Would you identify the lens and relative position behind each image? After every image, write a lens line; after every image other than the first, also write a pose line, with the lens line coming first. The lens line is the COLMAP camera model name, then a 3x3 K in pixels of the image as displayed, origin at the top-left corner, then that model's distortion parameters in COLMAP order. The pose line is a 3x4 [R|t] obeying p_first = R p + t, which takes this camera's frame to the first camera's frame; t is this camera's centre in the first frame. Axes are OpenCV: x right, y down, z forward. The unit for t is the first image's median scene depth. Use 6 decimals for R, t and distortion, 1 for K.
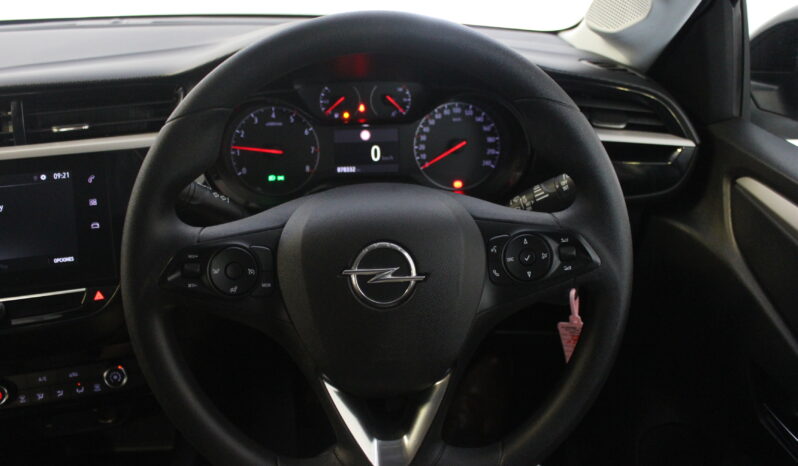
lens RADIAL K [[909.5, 0, 399.0], [0, 909.5, 233.0], [0, 0, 1]] dist [-0.015667, 0.002767]
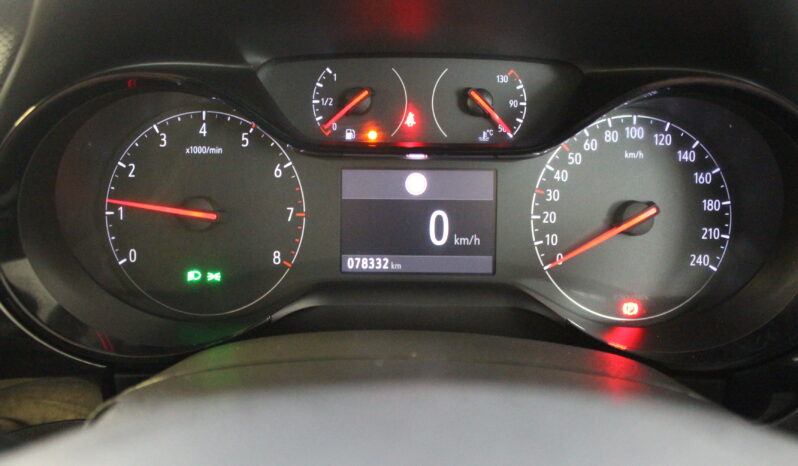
lens RADIAL K [[909.5, 0, 399.0], [0, 909.5, 233.0], [0, 0, 1]] dist [-0.015667, 0.002767]
pose [[0.997832, 0.038905, -0.053077, -0.021602], [-0.041834, 0.997596, -0.055248, -0.061114], [0.050800, 0.057348, 0.997061, 0.579202]]
